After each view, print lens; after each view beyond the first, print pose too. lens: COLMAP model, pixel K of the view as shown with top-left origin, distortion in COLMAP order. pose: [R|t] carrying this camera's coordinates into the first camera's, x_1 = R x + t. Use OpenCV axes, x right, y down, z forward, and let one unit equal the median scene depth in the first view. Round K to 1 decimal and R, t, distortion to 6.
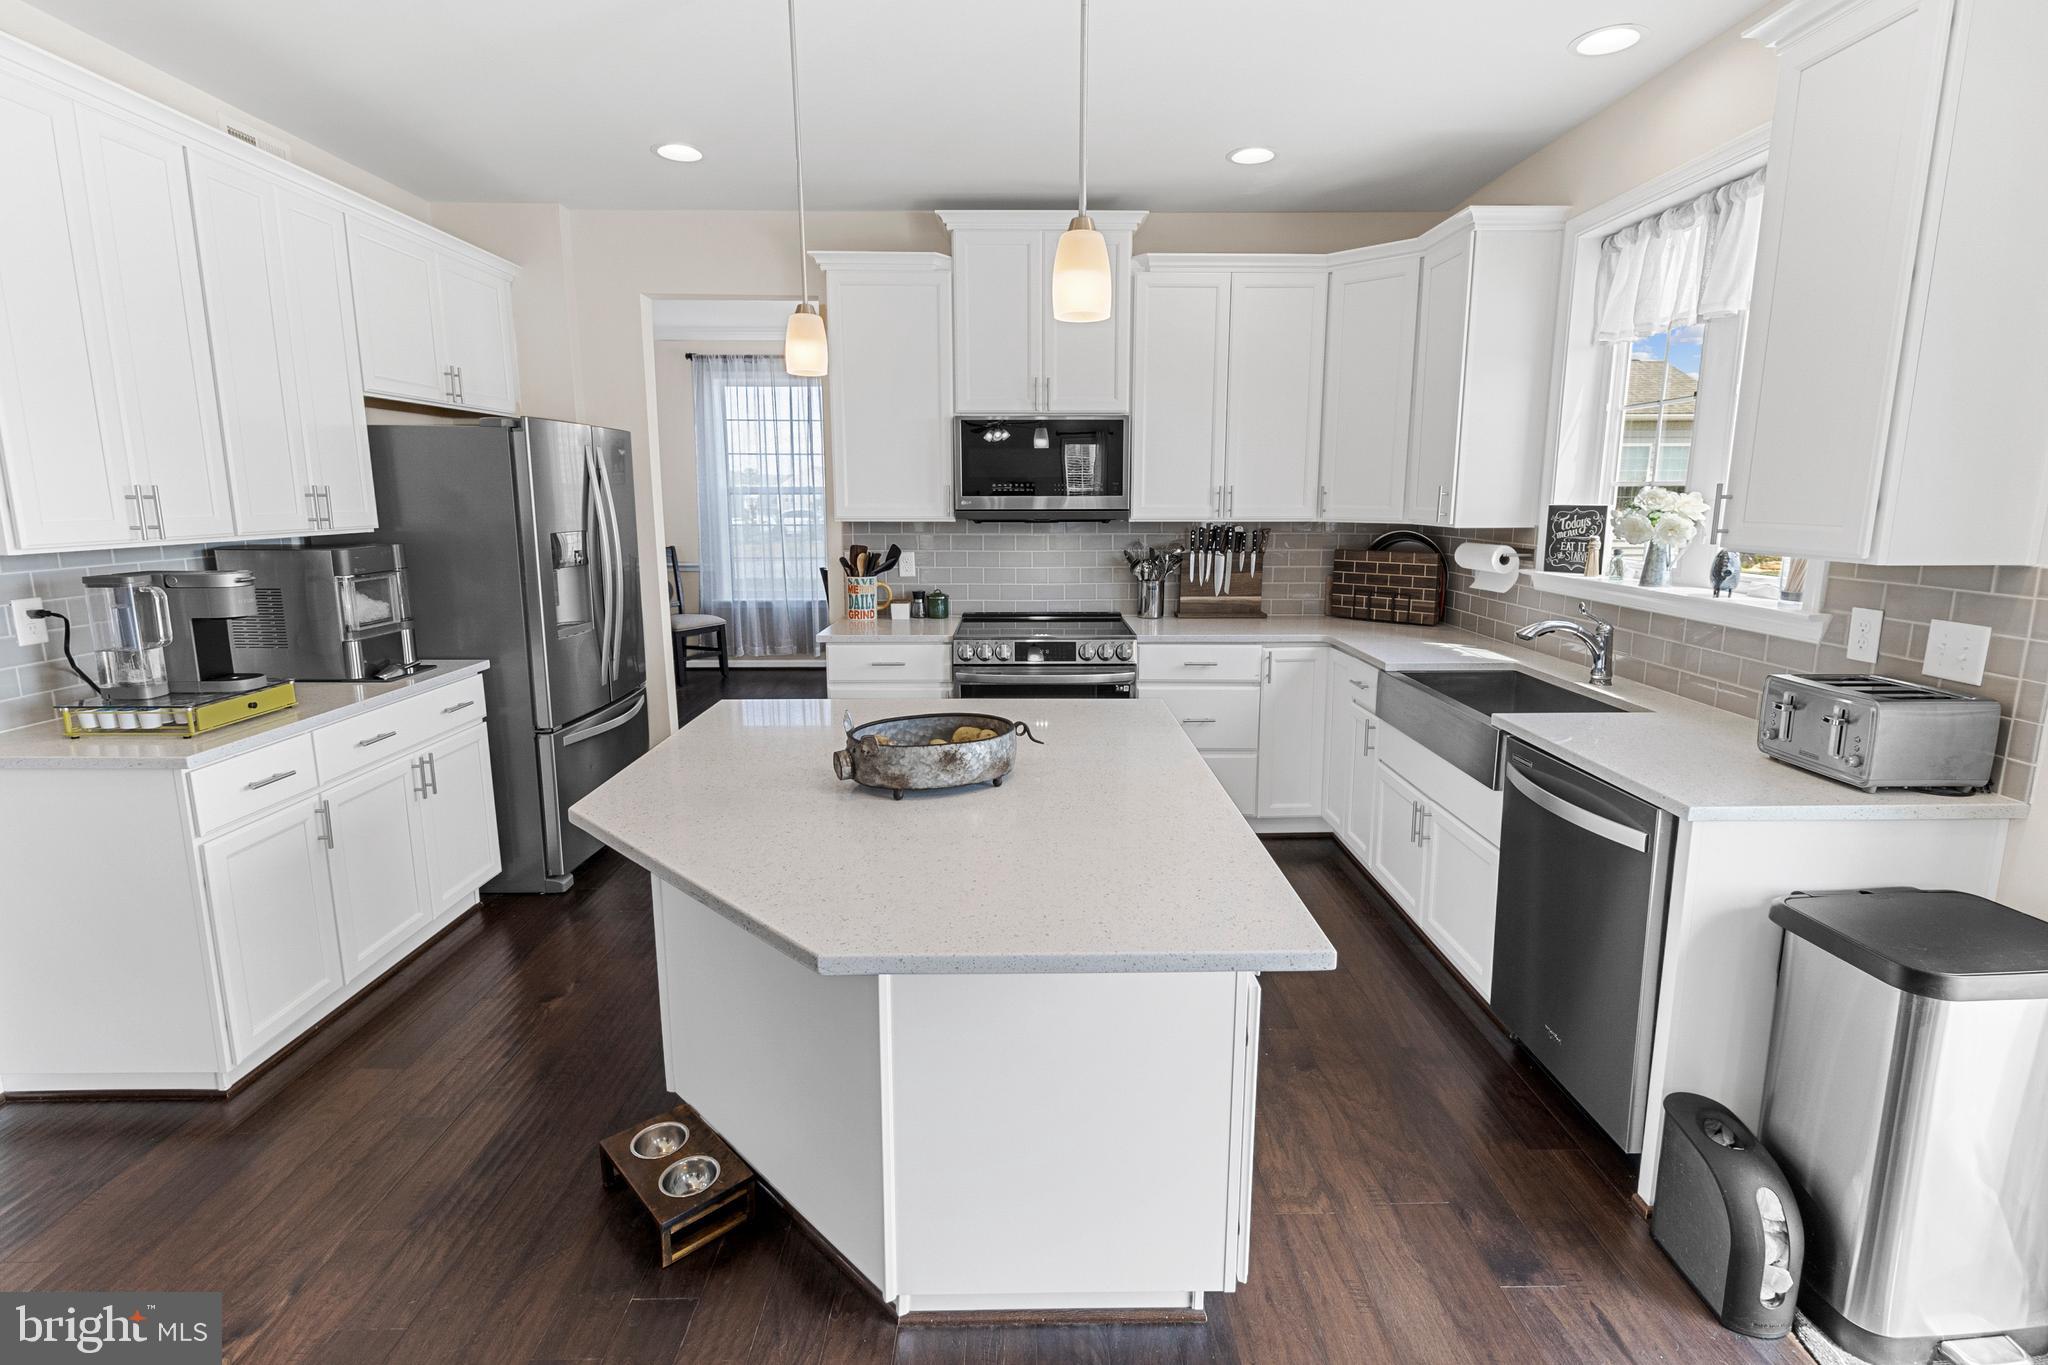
lens RADIAL K [[957.9, 0, 1037.0], [0, 957.9, 646.6], [0, 0, 1]] dist [0.021852, 0.001520]
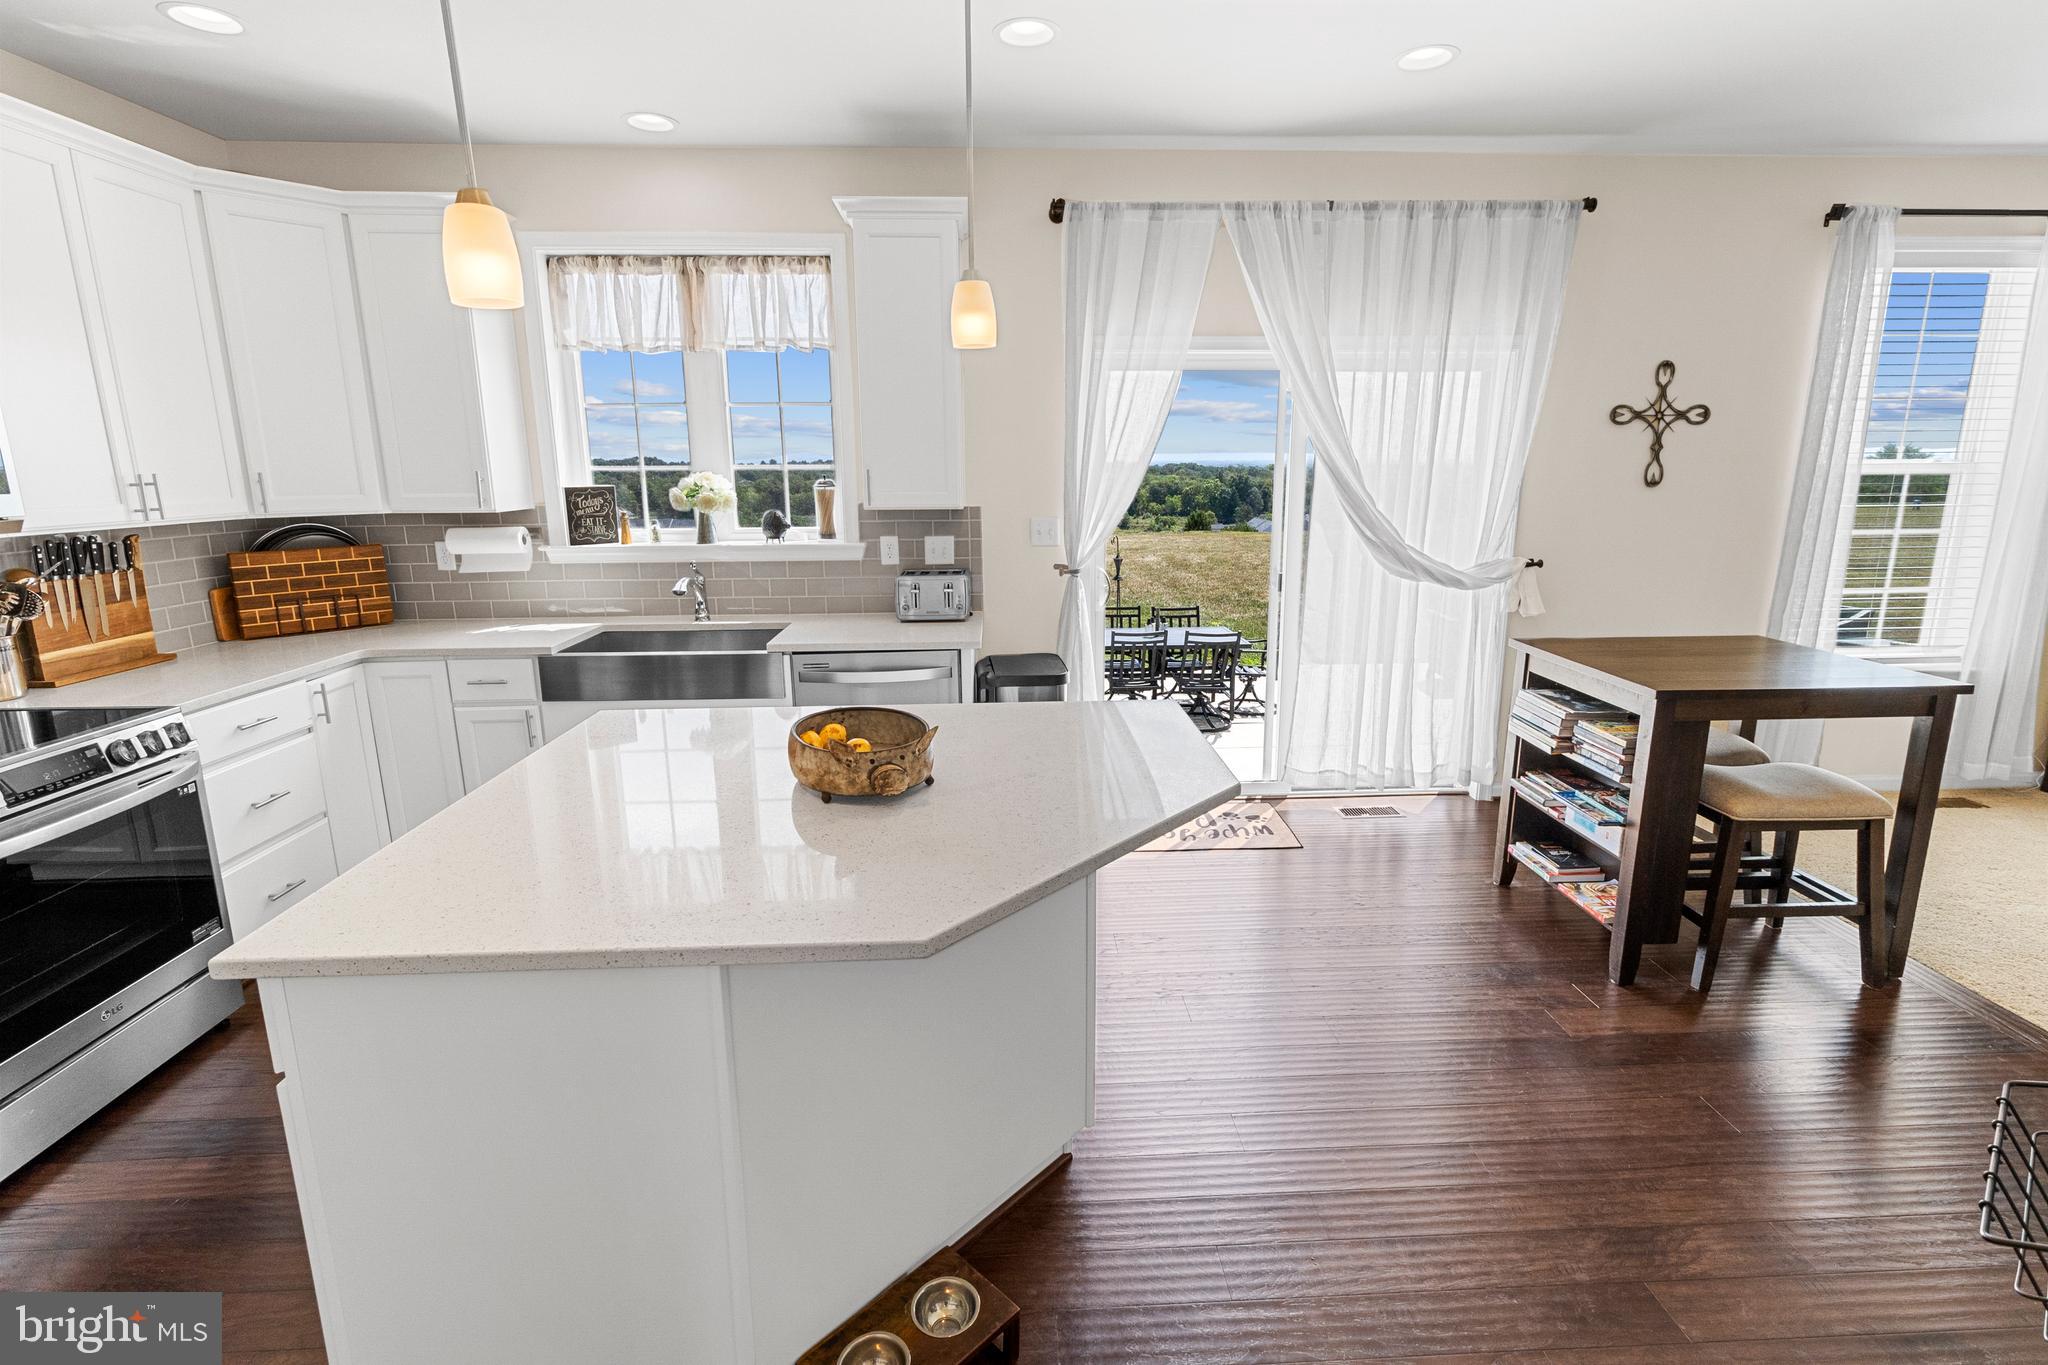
lens RADIAL K [[957.9, 0, 1037.0], [0, 957.9, 646.6], [0, 0, 1]] dist [0.021852, 0.001520]
pose [[-0.004207, -0.195040, 0.980786, -0.617298], [0.172591, 0.965935, 0.192827, -0.087726], [-0.984985, 0.170086, 0.029599, 0.446933]]
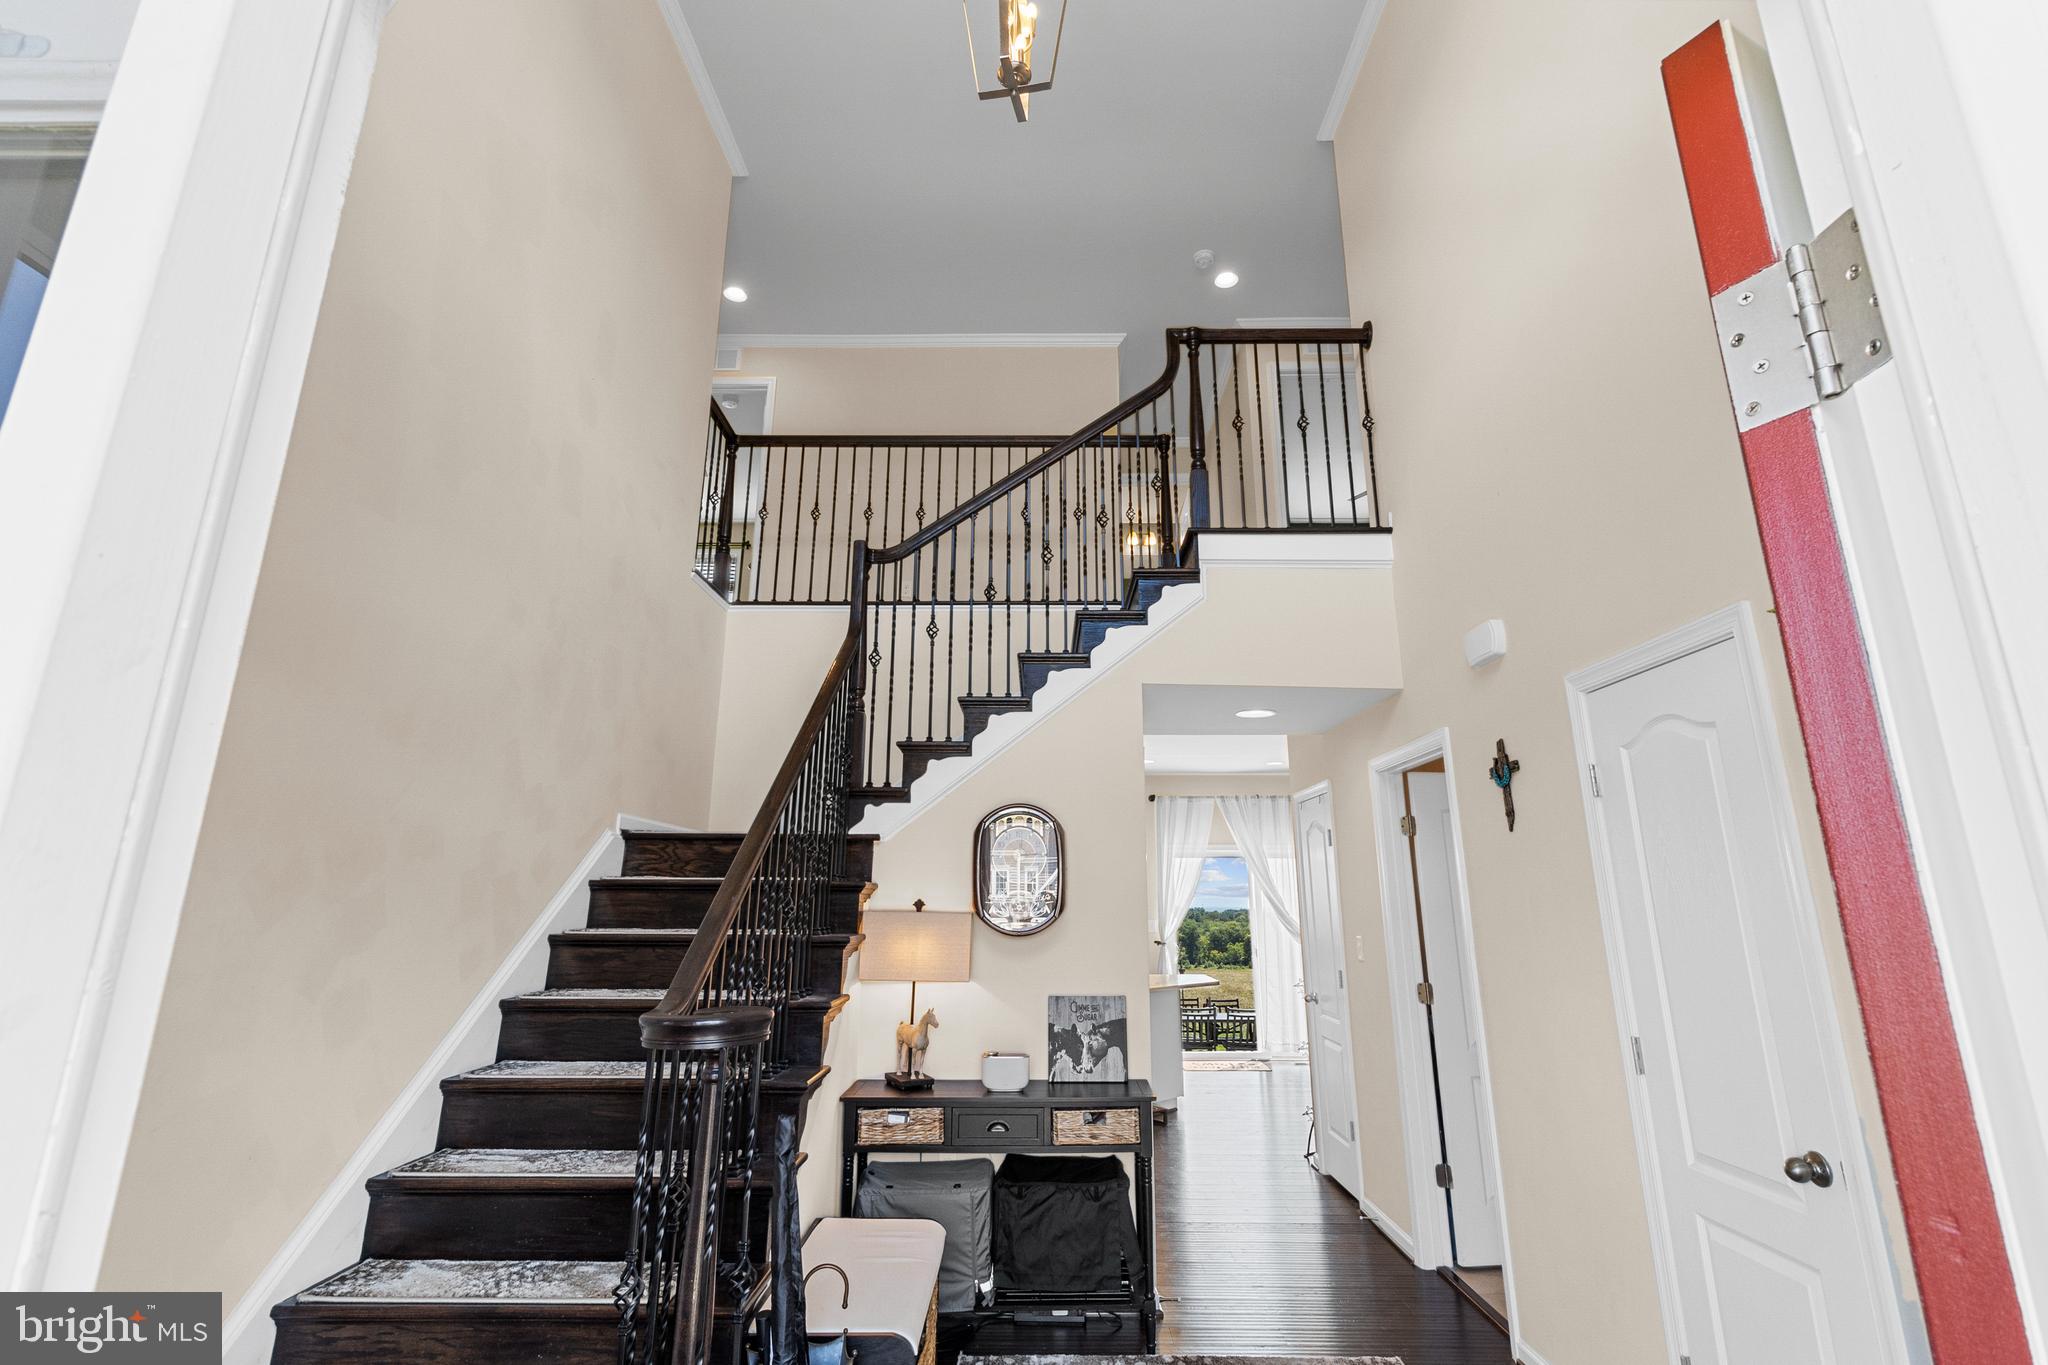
lens RADIAL K [[957.9, 0, 1037.0], [0, 957.9, 646.6], [0, 0, 1]] dist [0.021852, 0.001520]
pose [[0.052920, 0.255925, 0.965247, -2.321942], [0.162616, 0.951490, -0.261193, -0.089040], [-0.985269, 0.170787, 0.008735, 0.607472]]
